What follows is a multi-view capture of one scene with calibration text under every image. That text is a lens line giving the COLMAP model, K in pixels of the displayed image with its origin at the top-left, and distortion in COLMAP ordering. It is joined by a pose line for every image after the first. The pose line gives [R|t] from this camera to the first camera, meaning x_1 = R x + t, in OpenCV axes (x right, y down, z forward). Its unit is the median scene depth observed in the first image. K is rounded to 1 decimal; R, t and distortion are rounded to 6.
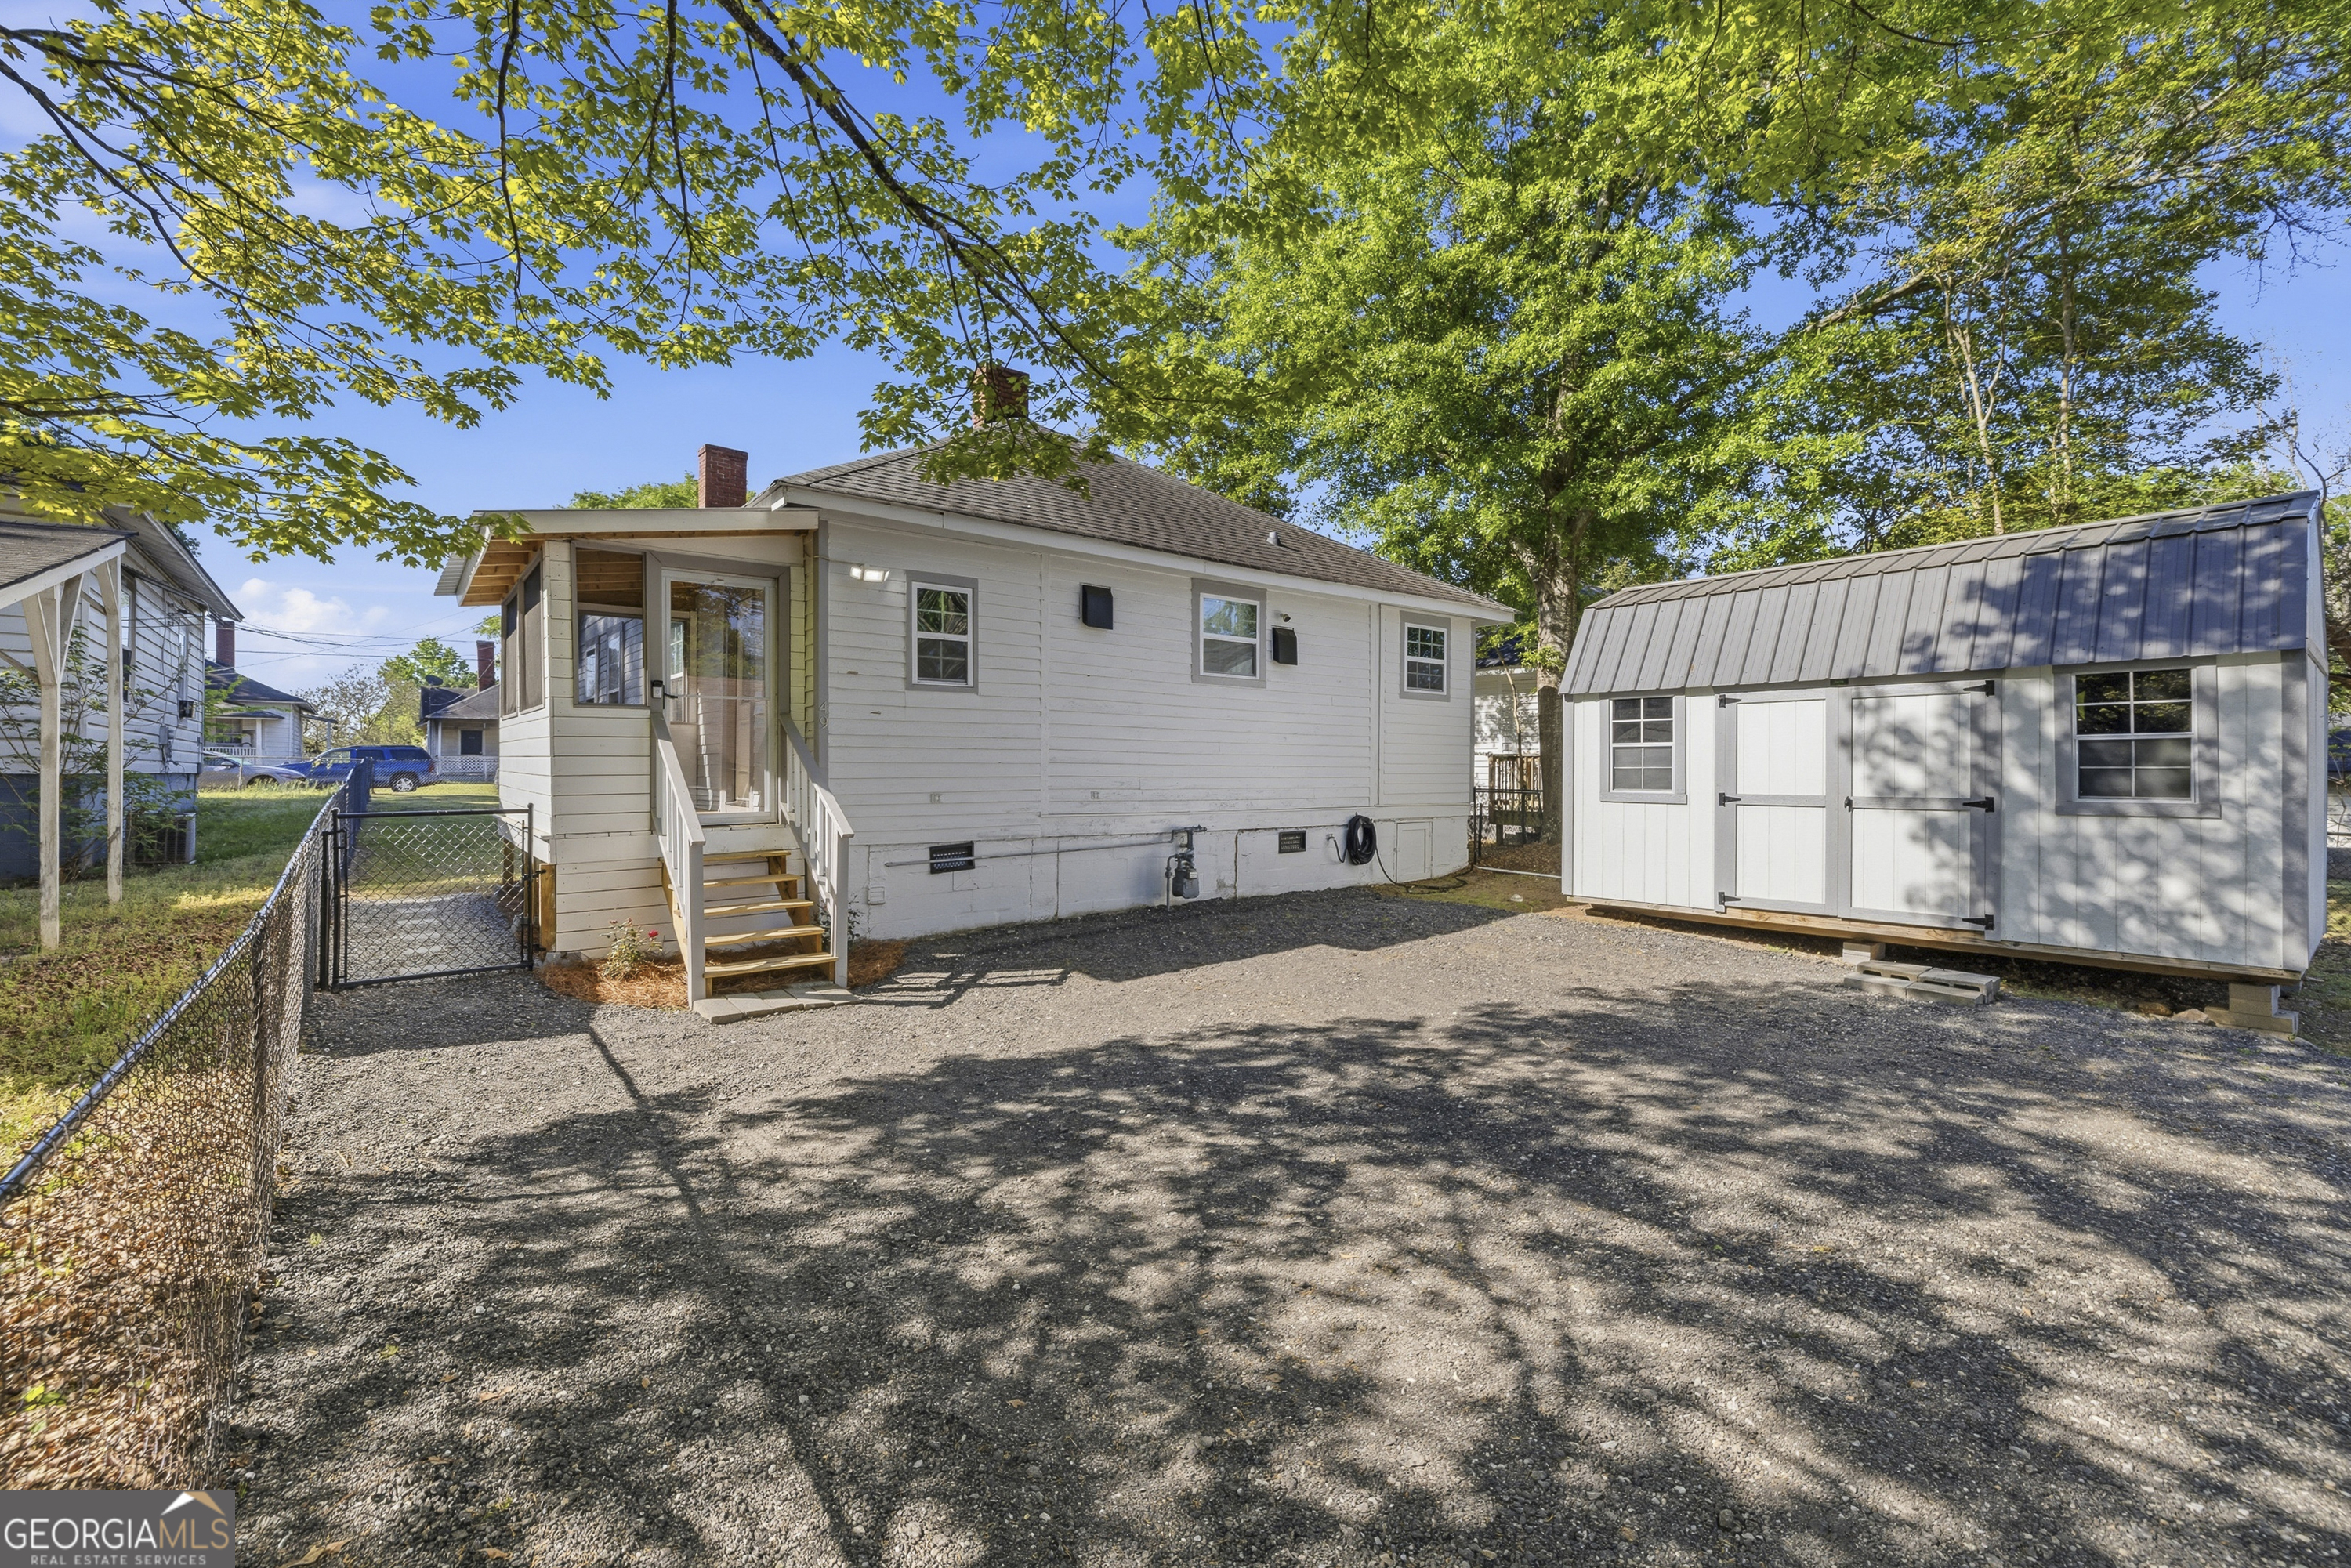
lens RADIAL K [[1000.5, 0, 1157.9], [0, 1000.5, 769.8], [0, 0, 1]] dist [-0.002672, 0.000138]
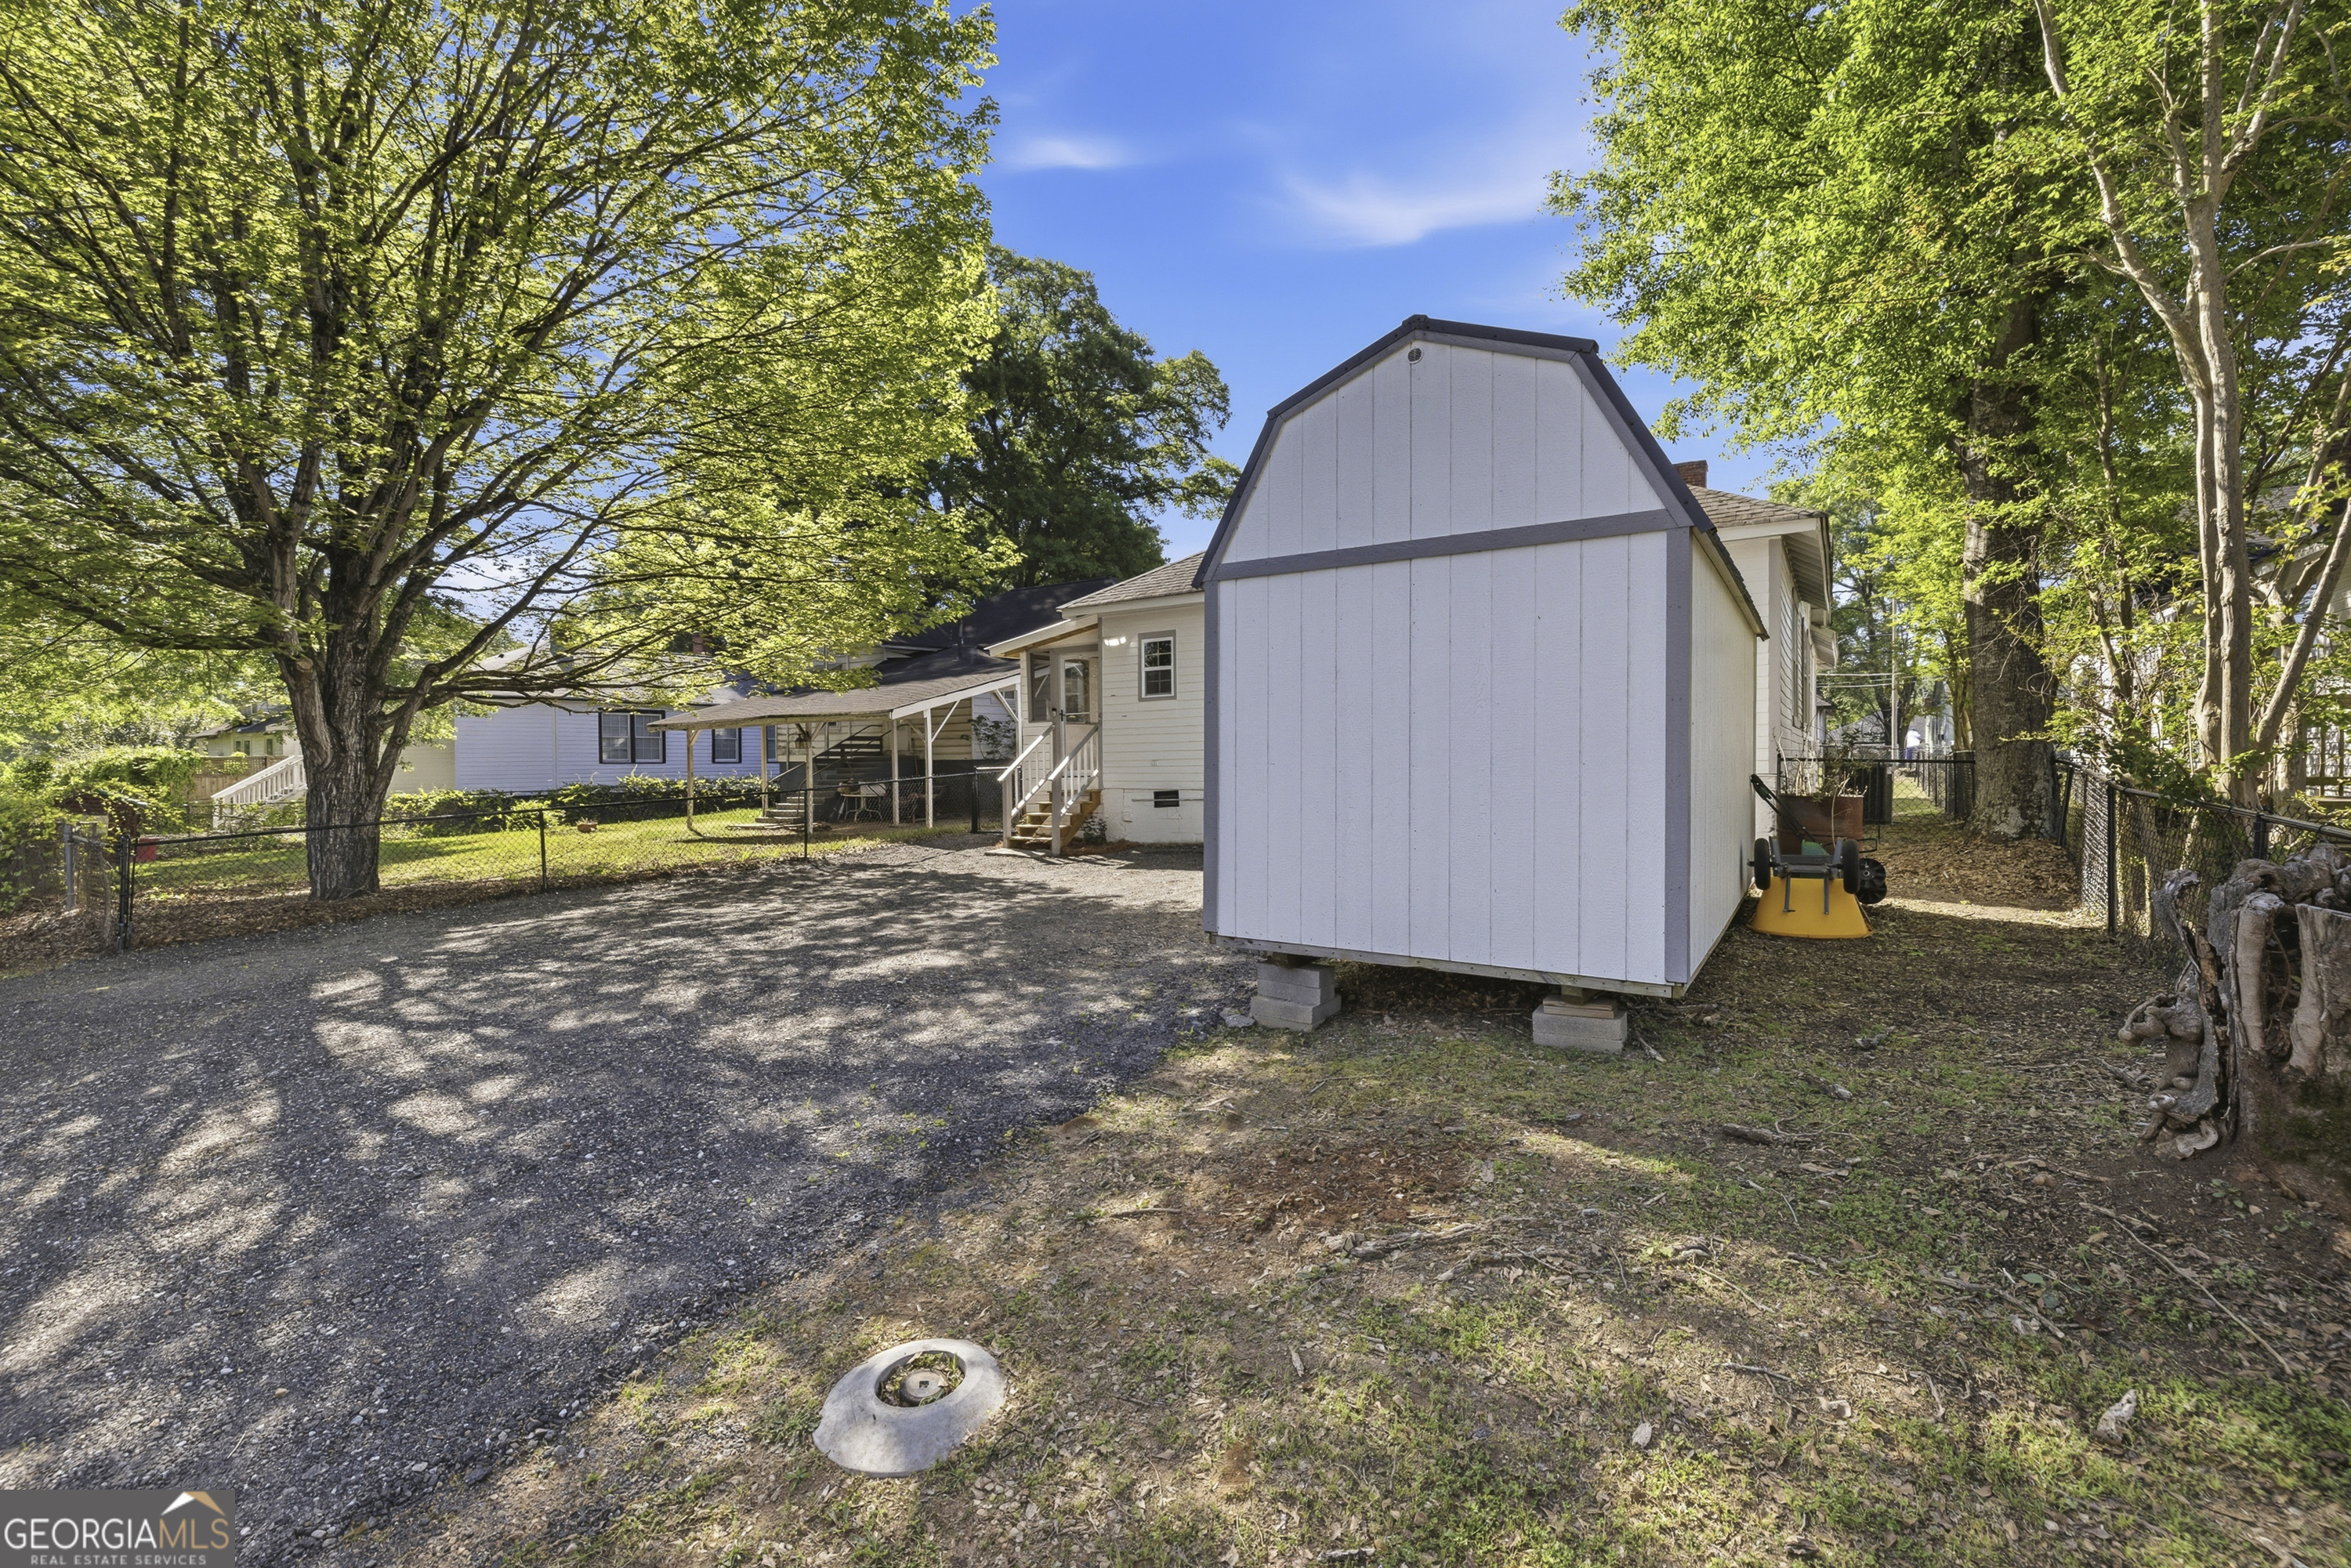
lens RADIAL K [[982.2, 0, 1148.0], [0, 982.2, 783.8], [0, 0, 1]] dist [-0.001479, 0.000057]
pose [[0.326430, 0.016374, -0.945080, 1.386272], [0.010871, 0.999719, 0.021076, 0.028139], [0.945159, -0.017154, 0.326160, 0.442319]]
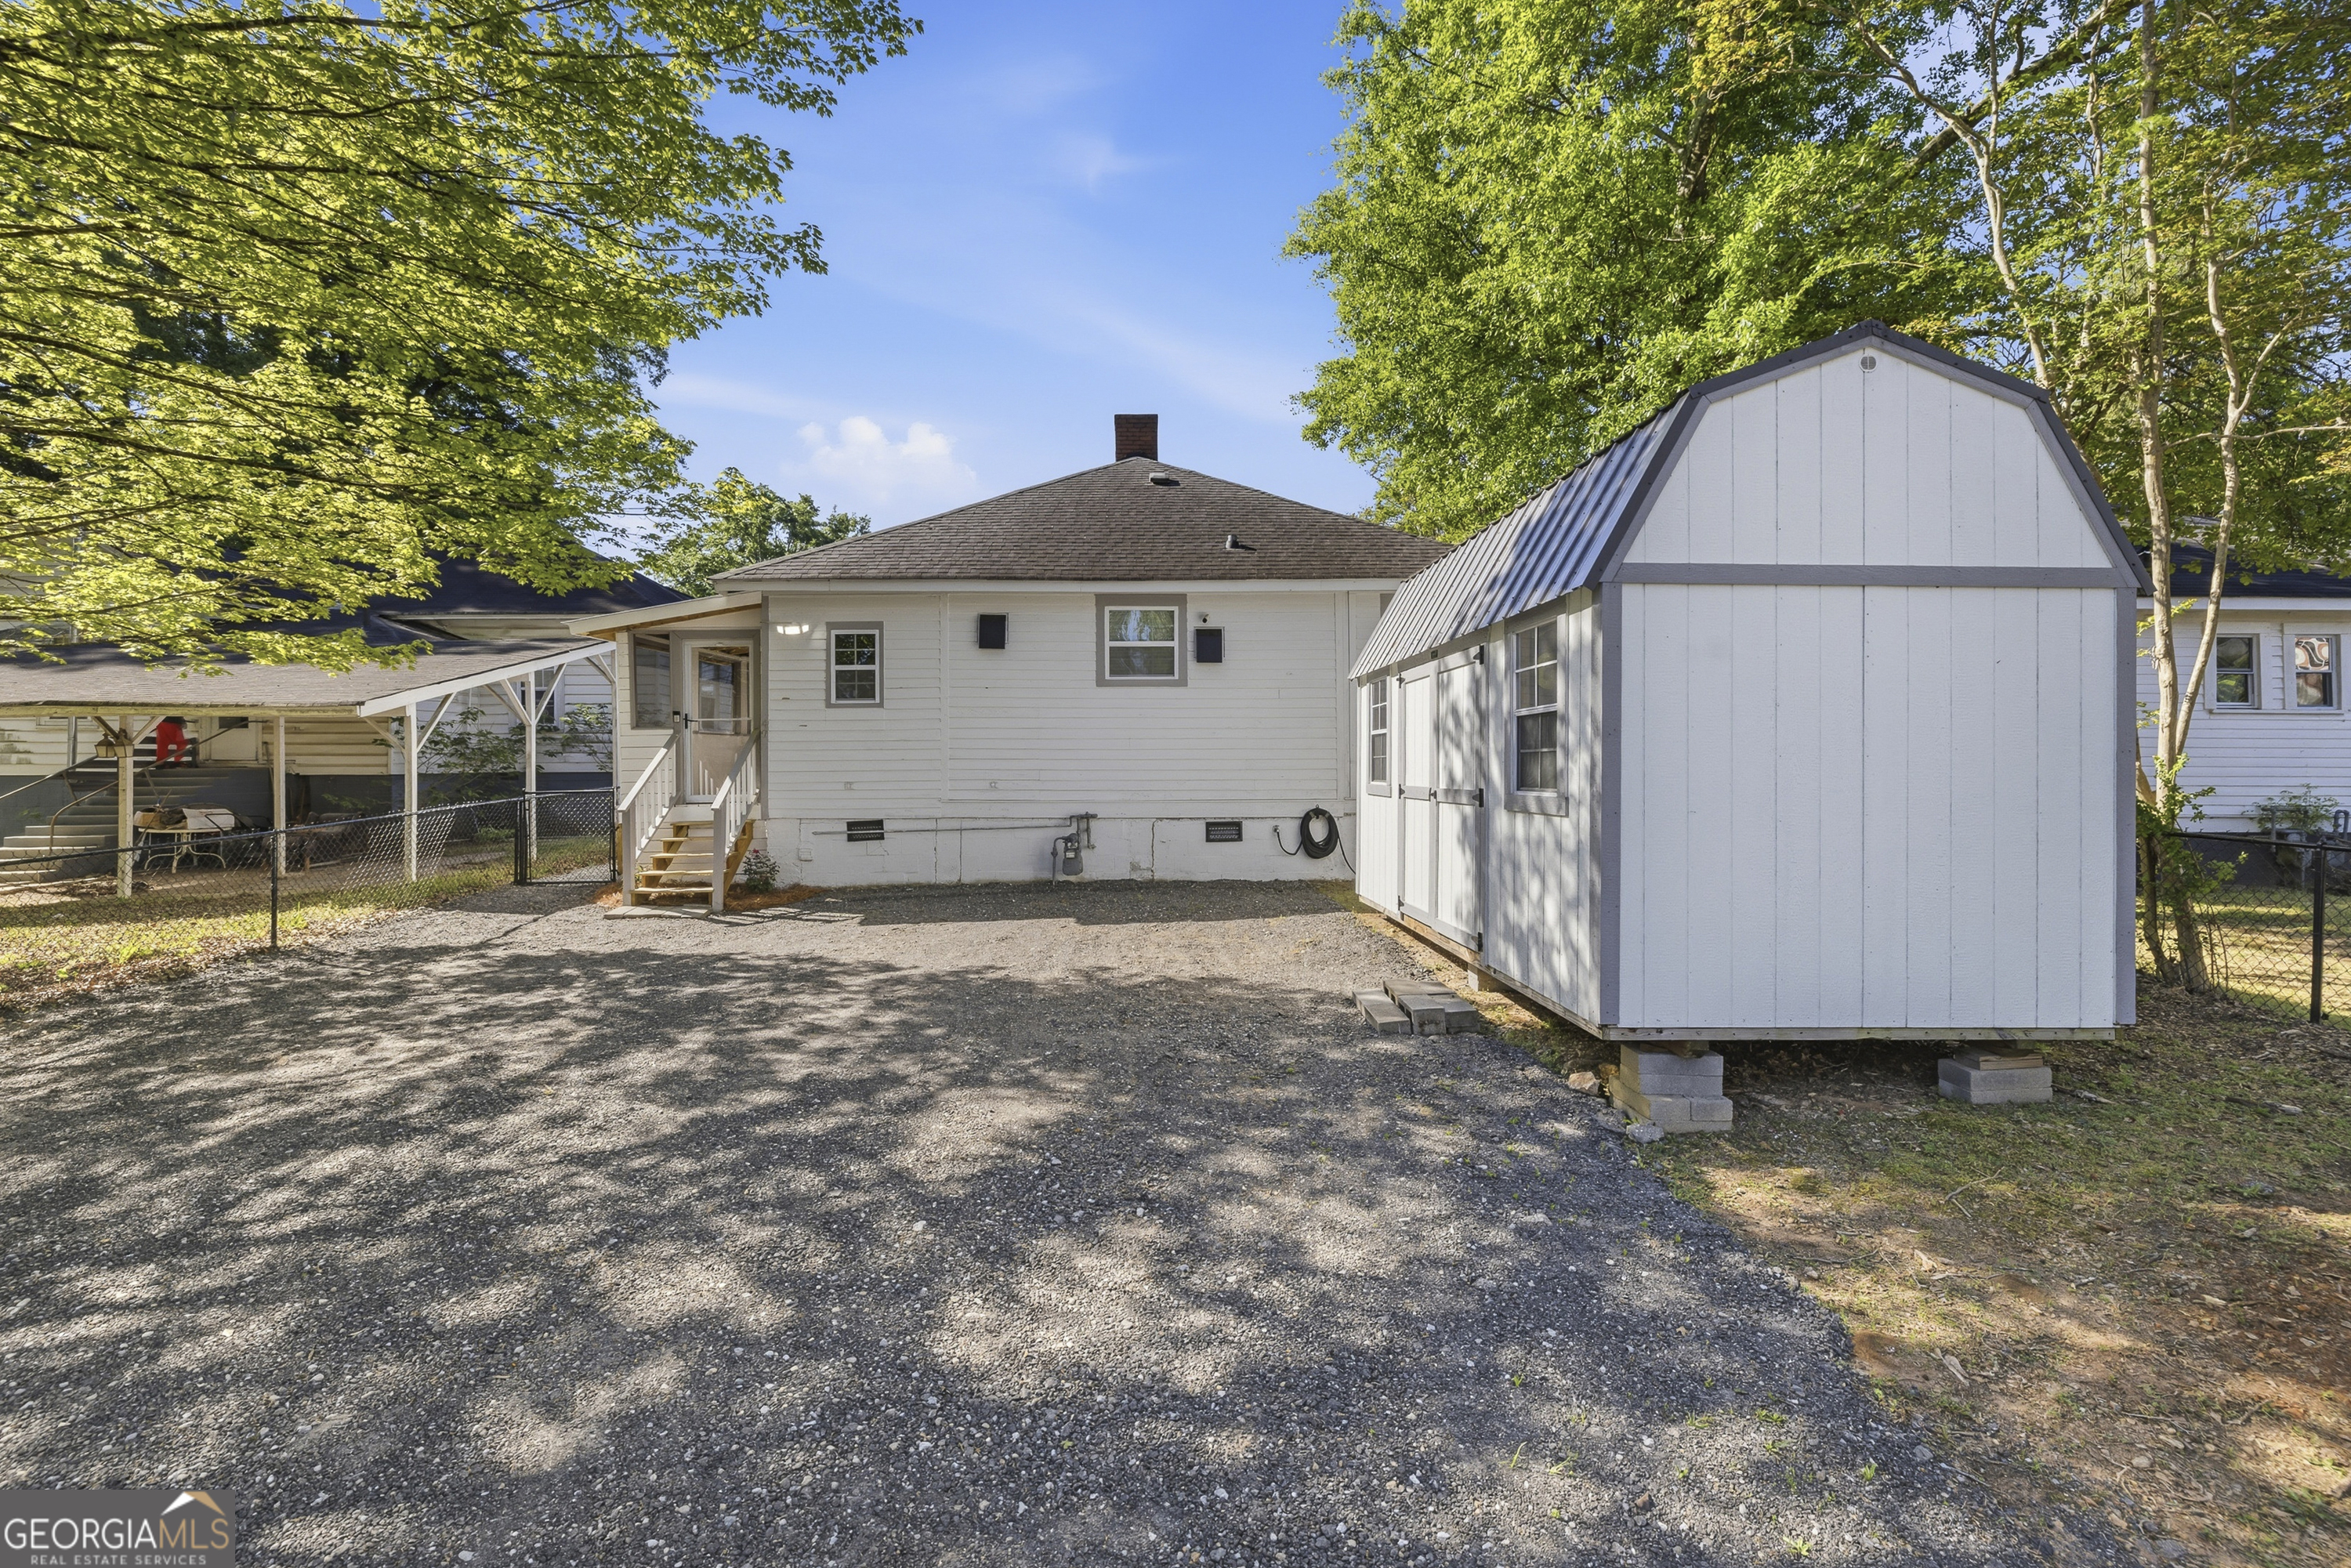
lens RADIAL K [[1000.5, 0, 1157.9], [0, 1000.5, 769.8], [0, 0, 1]] dist [-0.002672, 0.000138]
pose [[0.801107, -0.003859, -0.598509, 0.947419], [0.005756, 0.999983, 0.001258, 0.006886], [0.598494, -0.004453, 0.801115, 0.156855]]
